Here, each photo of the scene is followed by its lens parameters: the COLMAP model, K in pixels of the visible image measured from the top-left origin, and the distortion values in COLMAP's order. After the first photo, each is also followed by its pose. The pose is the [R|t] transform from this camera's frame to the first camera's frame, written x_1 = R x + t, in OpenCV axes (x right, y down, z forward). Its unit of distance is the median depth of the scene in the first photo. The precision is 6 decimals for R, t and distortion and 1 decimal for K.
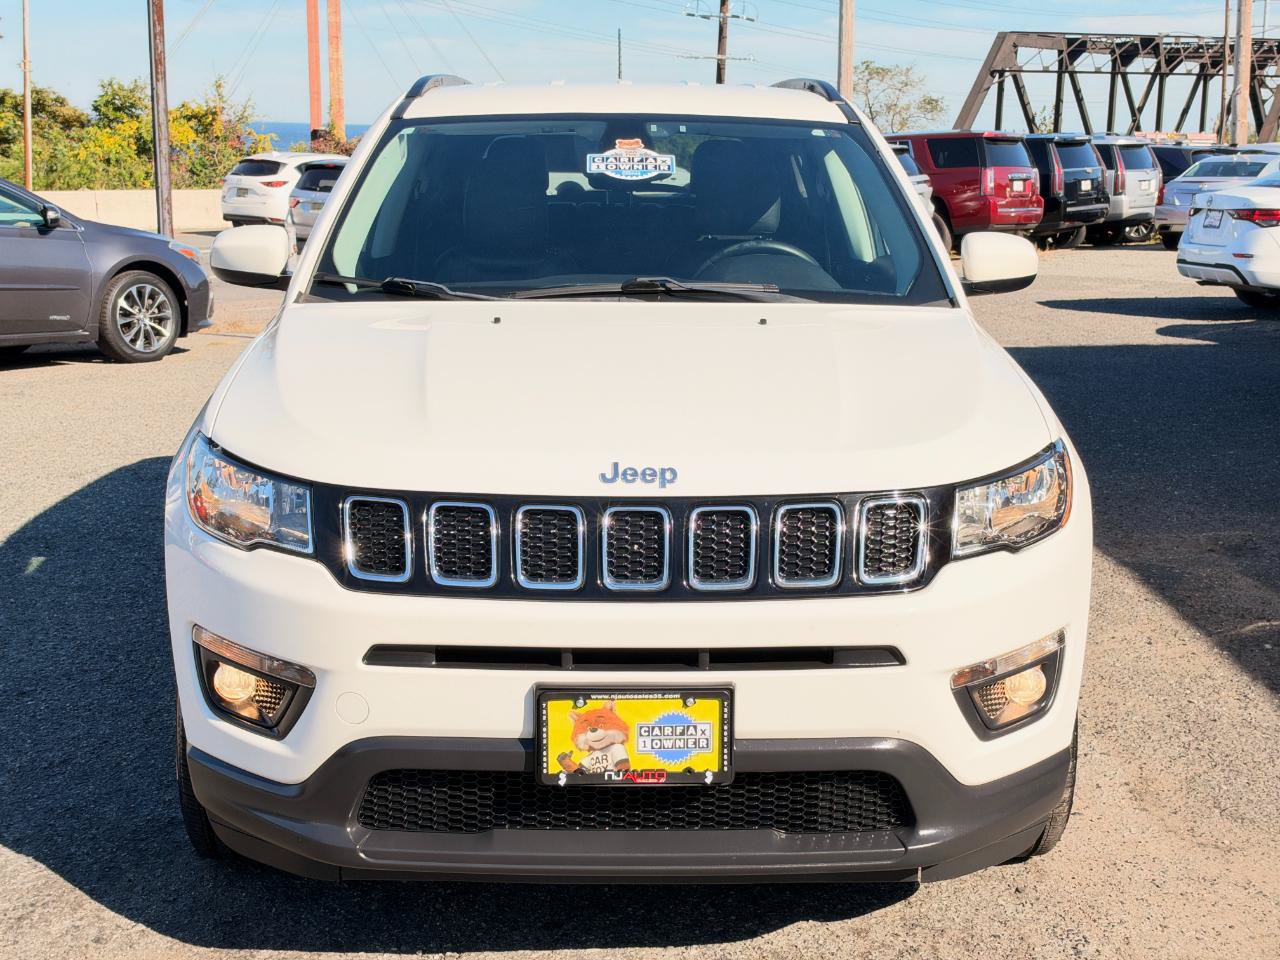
lens RADIAL K [[1819.2, 0, 640.0], [0, 1819.2, 480.0], [0, 0, 1]] dist [0.289605, -0.890721]
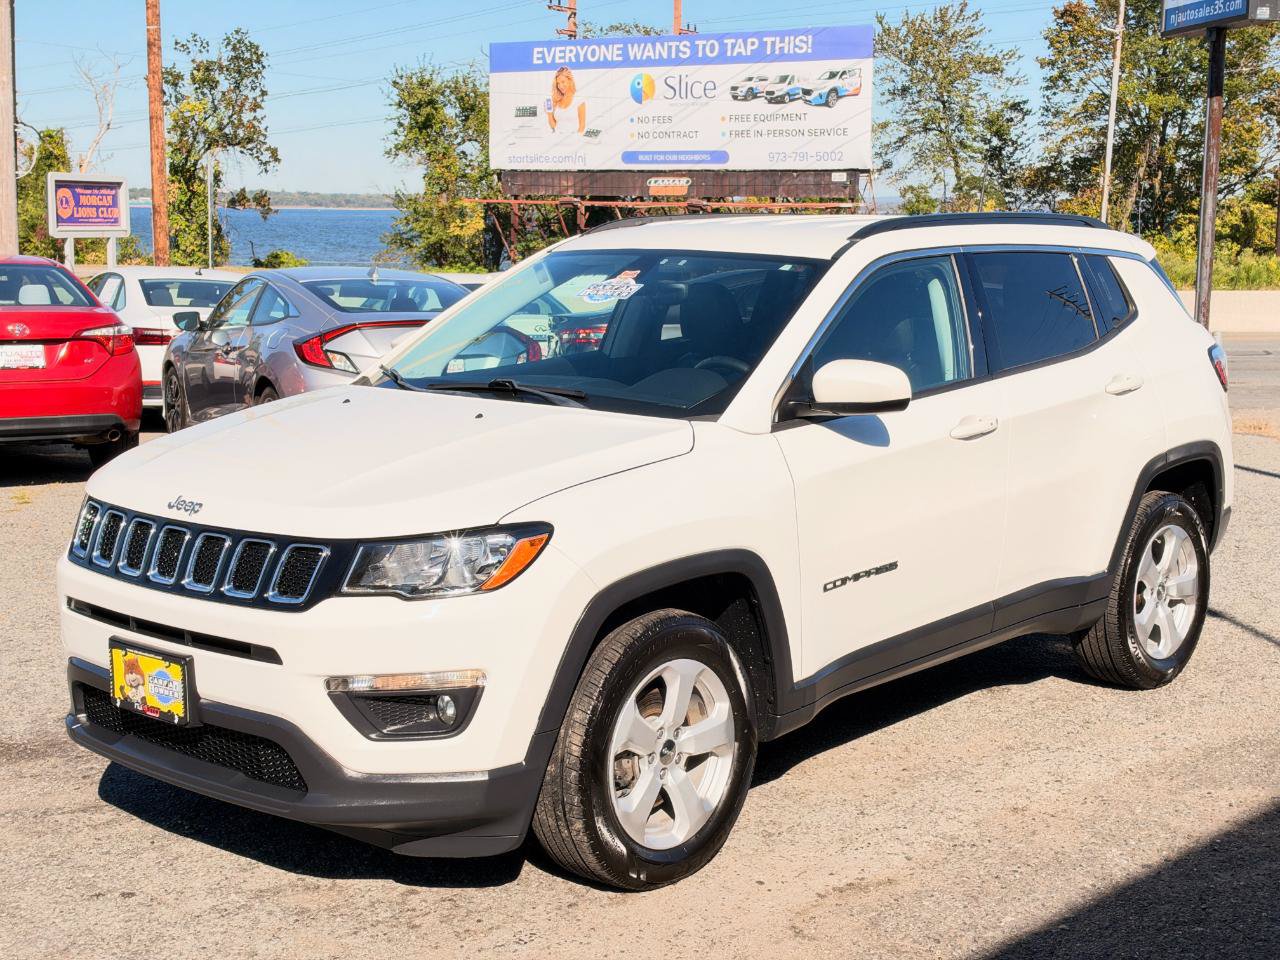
lens RADIAL K [[1819.2, 0, 640.0], [0, 1819.2, 480.0], [0, 0, 1]] dist [0.289605, -0.890721]
pose [[0.722276, 0.091363, -0.685544, 1.259973], [-0.125690, 0.992070, -0.000210, -0.067577], [0.680088, 0.086318, 0.728032, 0.175847]]
